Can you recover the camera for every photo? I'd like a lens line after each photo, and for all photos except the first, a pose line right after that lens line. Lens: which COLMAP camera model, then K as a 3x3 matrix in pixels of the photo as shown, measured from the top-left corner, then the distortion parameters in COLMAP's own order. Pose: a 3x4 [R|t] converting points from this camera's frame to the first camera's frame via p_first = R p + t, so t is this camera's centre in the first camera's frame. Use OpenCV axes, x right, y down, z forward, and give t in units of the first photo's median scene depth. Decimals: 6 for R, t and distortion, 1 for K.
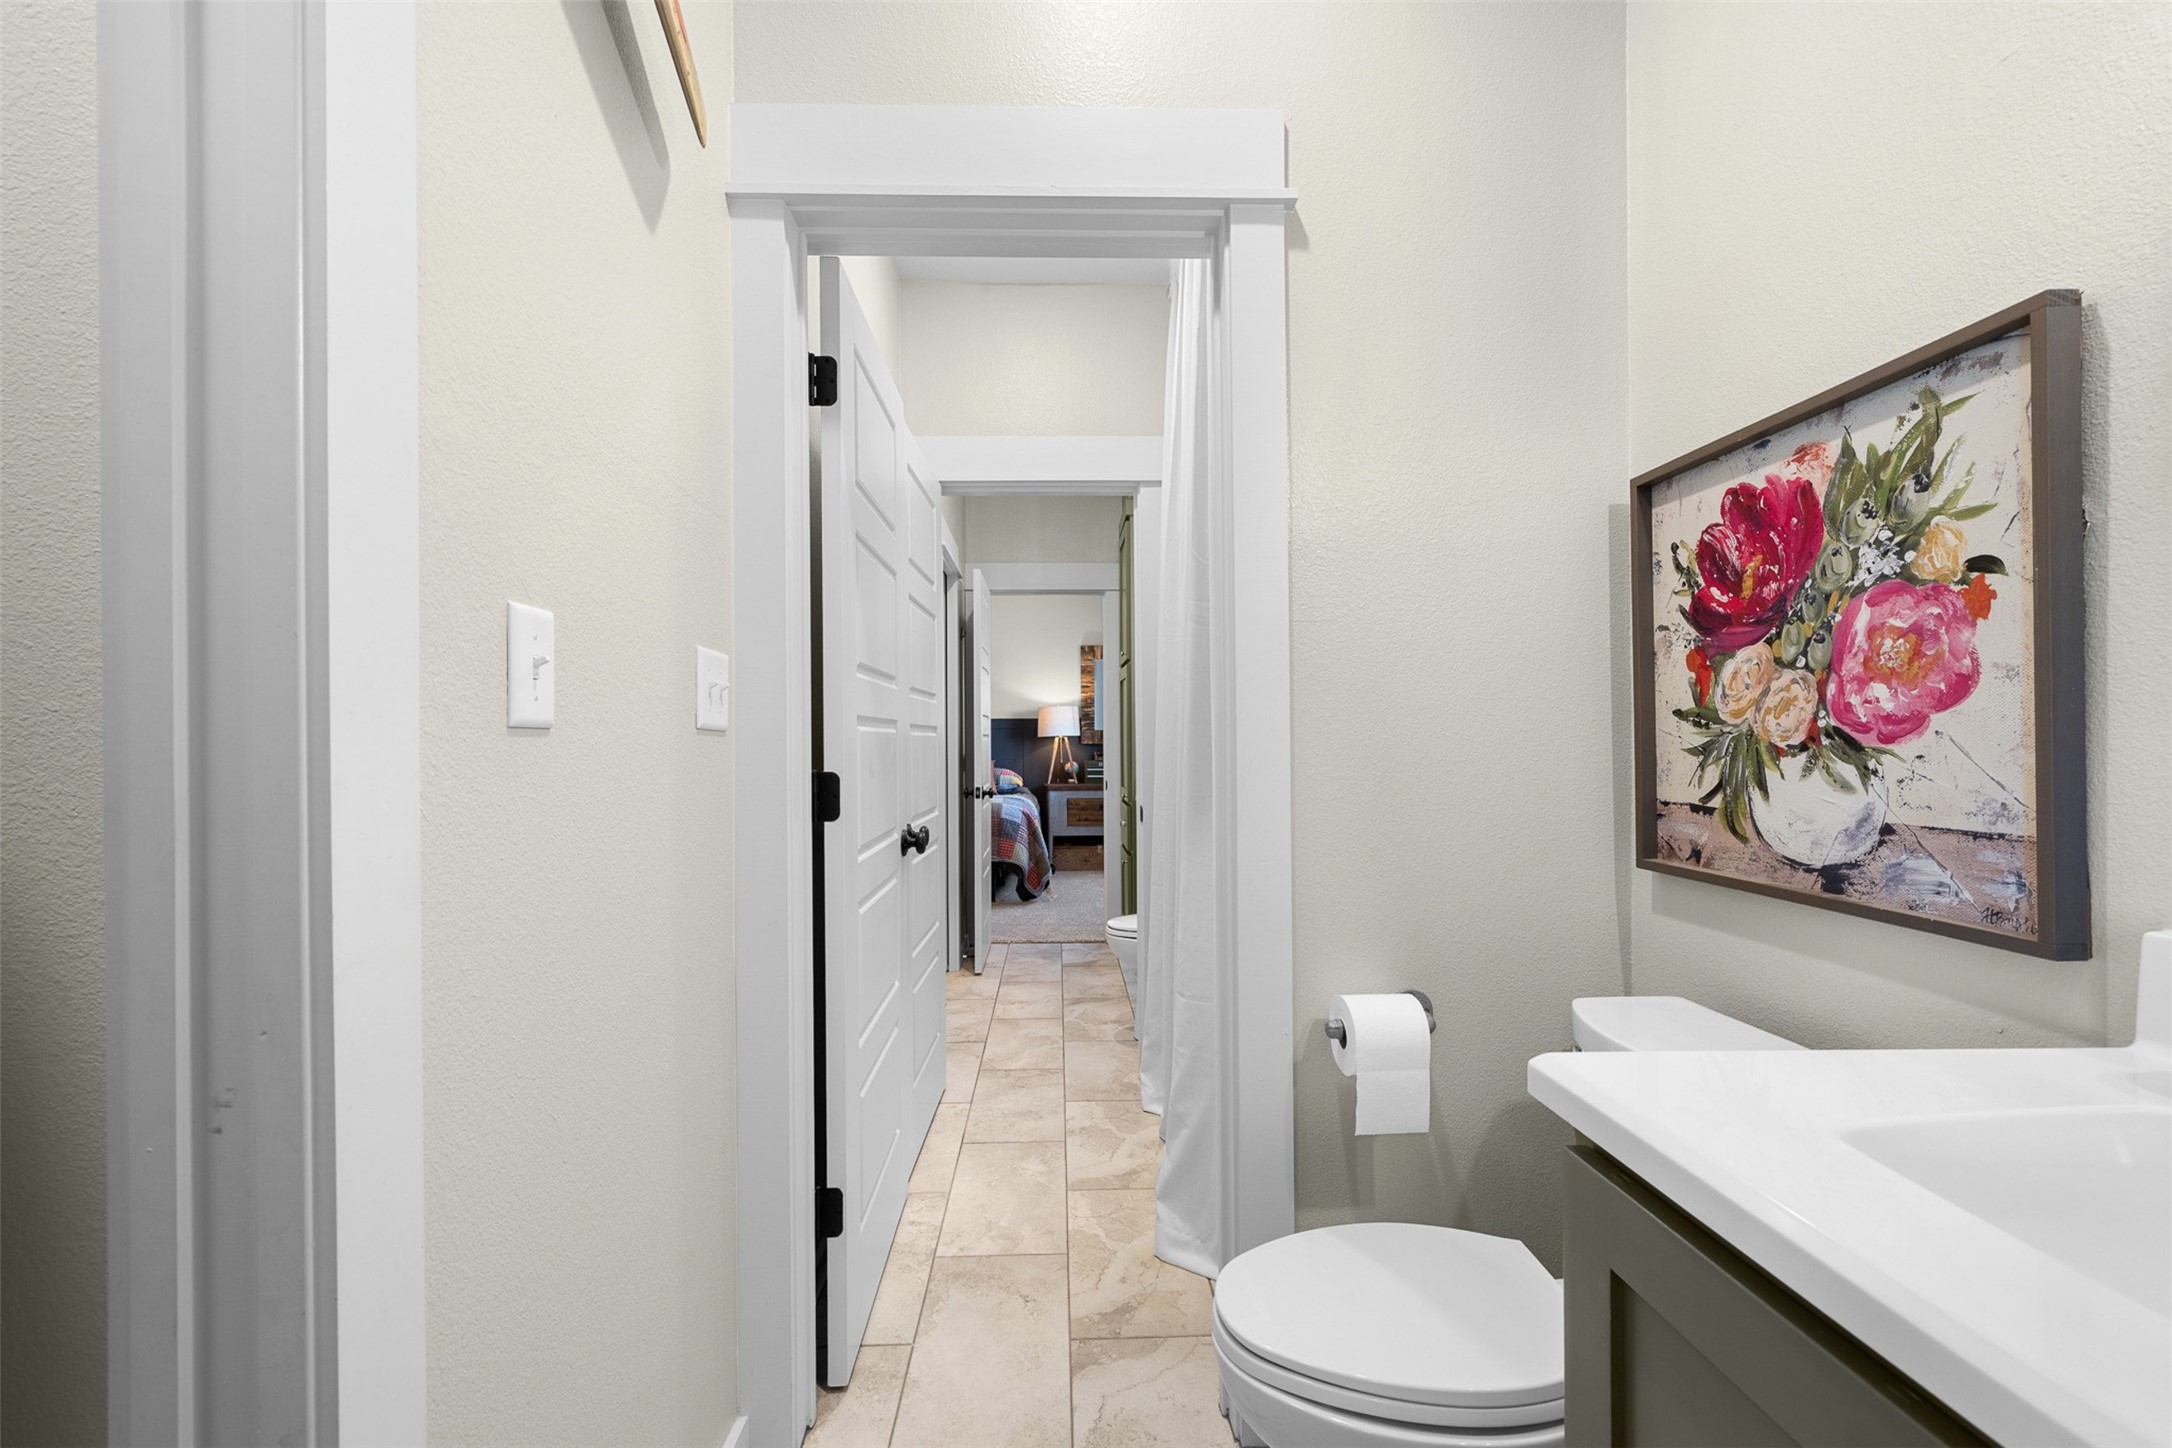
lens RADIAL K [[914.7, 0, 1085.5], [0, 914.7, 731.9], [0, 0, 1]] dist [-0.001413, -0.000178]
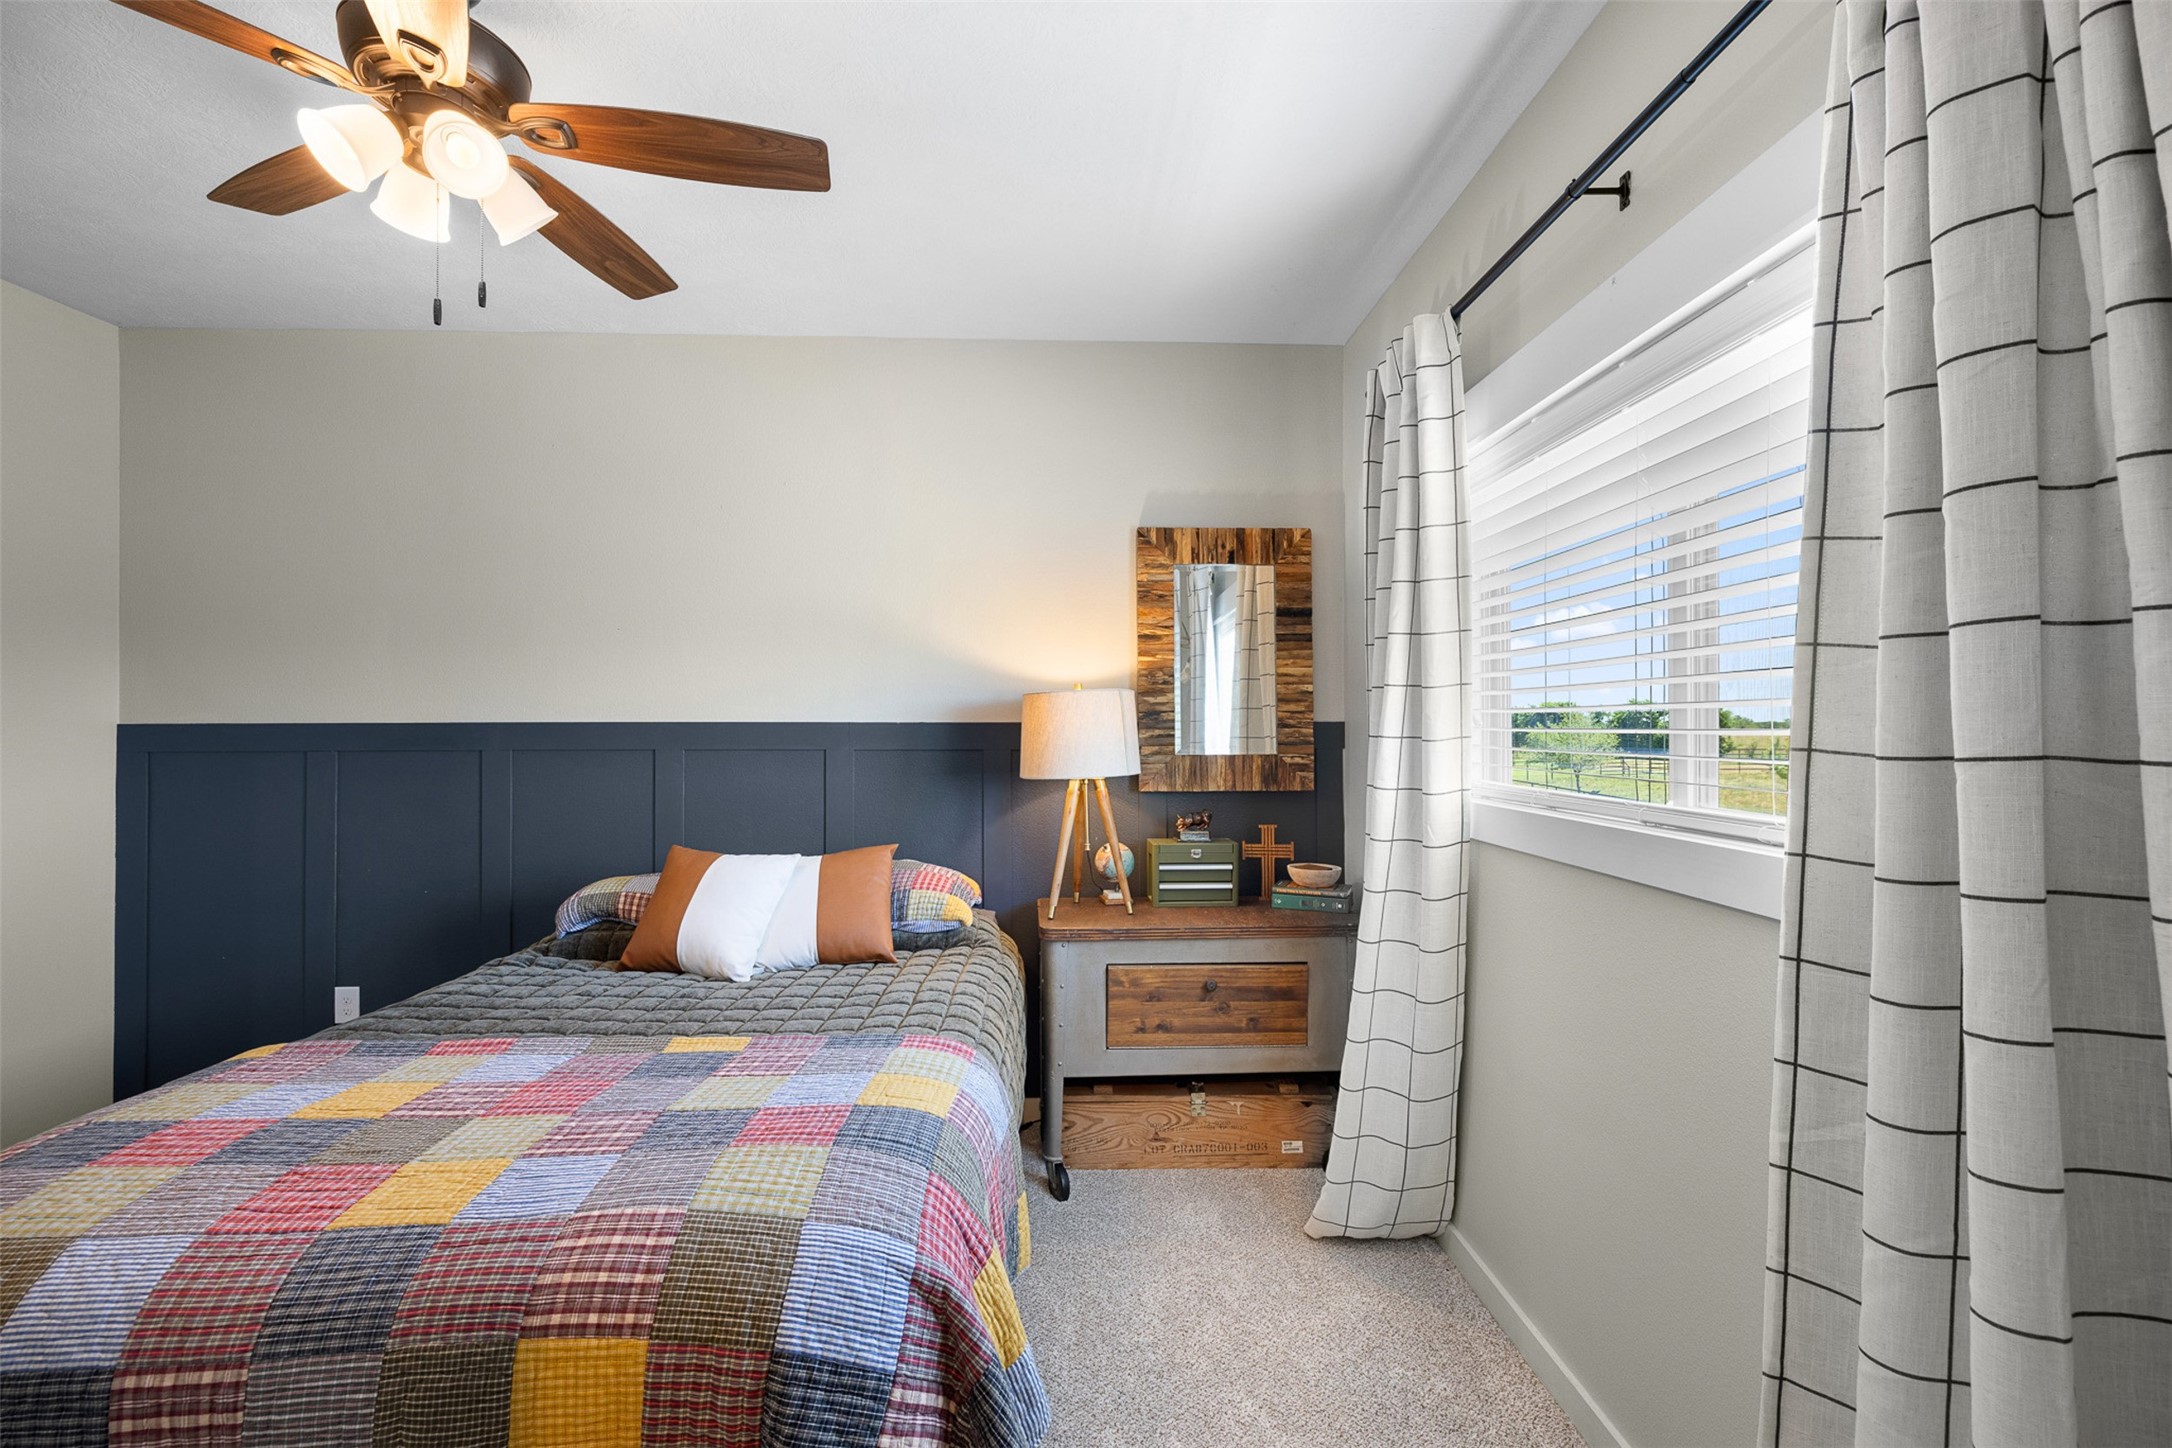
lens RADIAL K [[914.7, 0, 1089.5], [0, 914.7, 726.5], [0, 0, 1]] dist [-0.001413, -0.000178]
pose [[0.999980, 0.002130, 0.005899, -0.027085], [-0.002202, 0.999922, 0.012293, -0.018101], [-0.005872, -0.012306, 0.999907, 0.639895]]
